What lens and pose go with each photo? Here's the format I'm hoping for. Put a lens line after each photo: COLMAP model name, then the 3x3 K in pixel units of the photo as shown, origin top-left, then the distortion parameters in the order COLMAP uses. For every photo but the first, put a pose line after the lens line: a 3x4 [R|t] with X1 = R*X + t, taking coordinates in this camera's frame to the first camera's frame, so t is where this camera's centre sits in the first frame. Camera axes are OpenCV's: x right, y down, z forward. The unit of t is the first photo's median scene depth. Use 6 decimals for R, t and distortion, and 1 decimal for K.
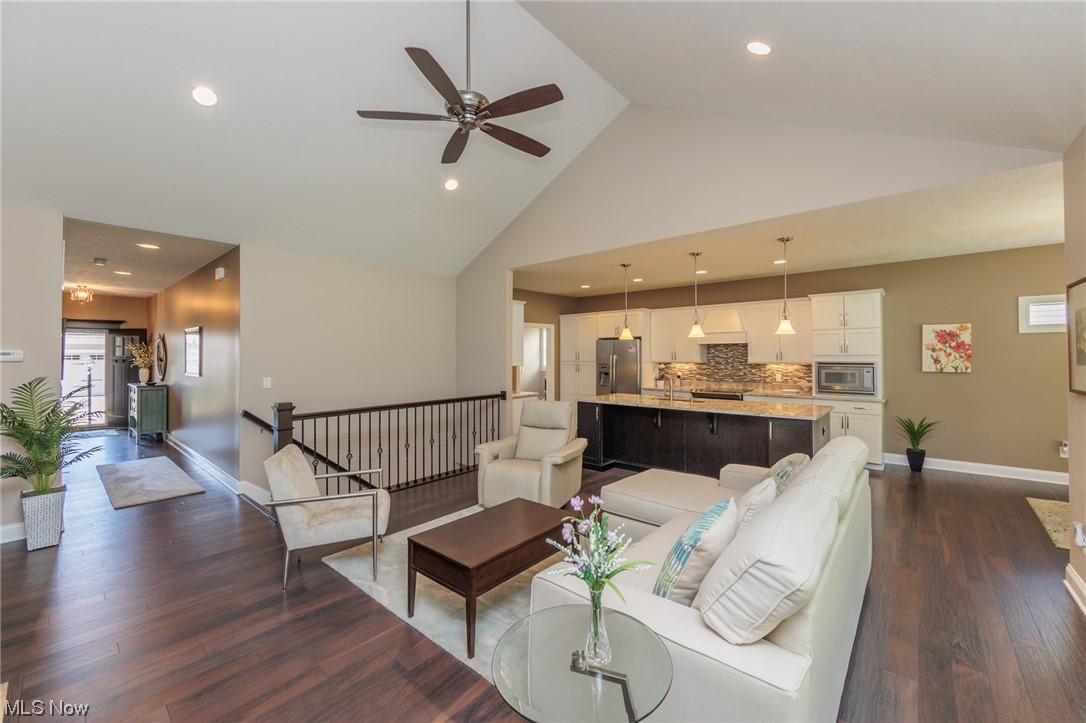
lens RADIAL K [[424.9, 0, 545.6], [0, 424.9, 356.6], [0, 0, 1]] dist [-0.002177, -0.000040]
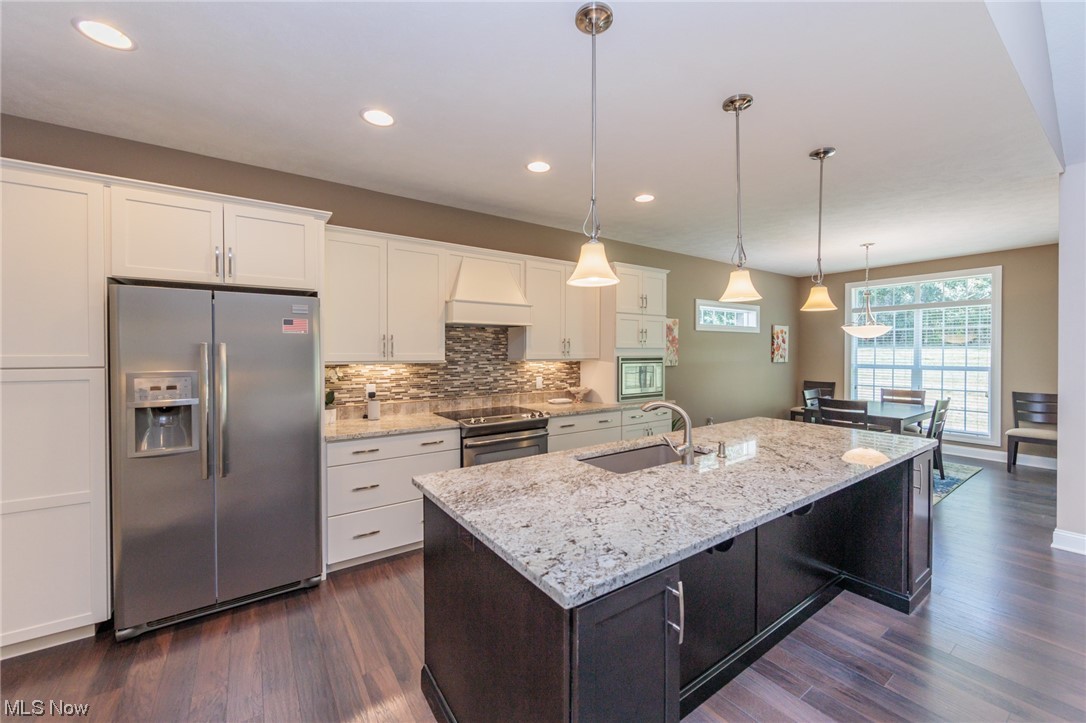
lens RADIAL K [[424.9, 0, 546.6], [0, 424.9, 356.3], [0, 0, 1]] dist [-0.002177, -0.000040]
pose [[0.241656, -0.009270, 0.970318, -0.077664], [0.000312, 0.999955, 0.009475, 0.003039], [-0.970362, -0.001987, 0.241648, 0.803256]]
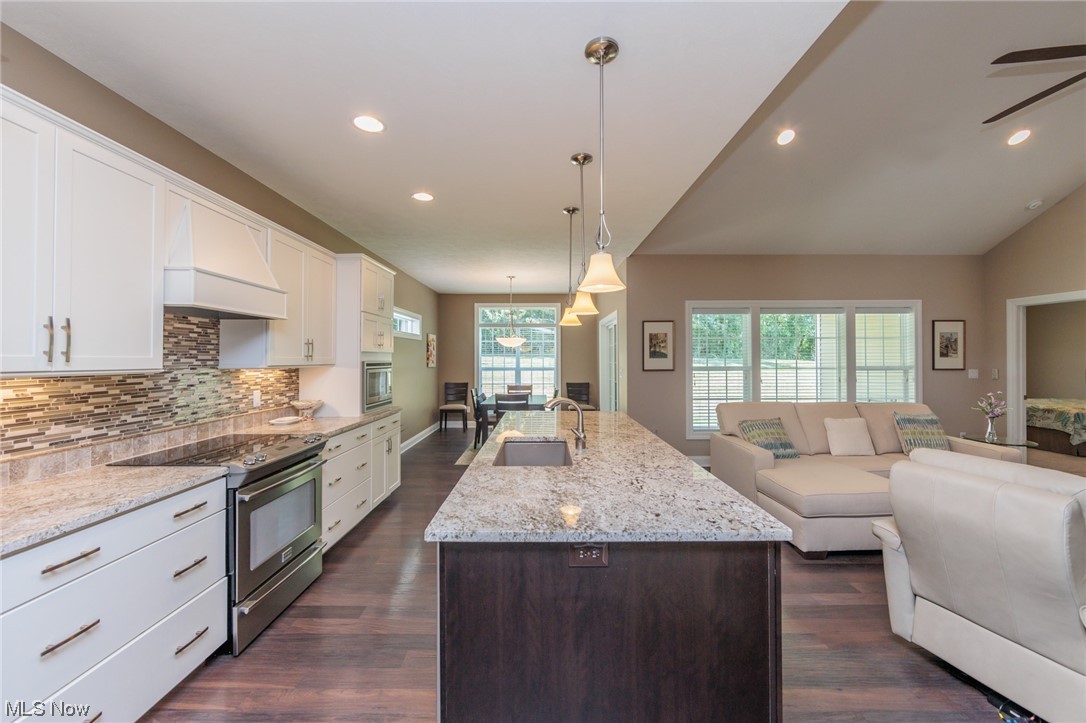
lens RADIAL K [[424.9, 0, 542.0], [0, 424.9, 358.1], [0, 0, 1]] dist [-0.002177, -0.000040]
pose [[-0.658702, 0.003476, 0.752396, -0.011318], [0.001955, 0.999994, -0.002909, 0.006955], [-0.752401, -0.000445, -0.658705, 1.035292]]
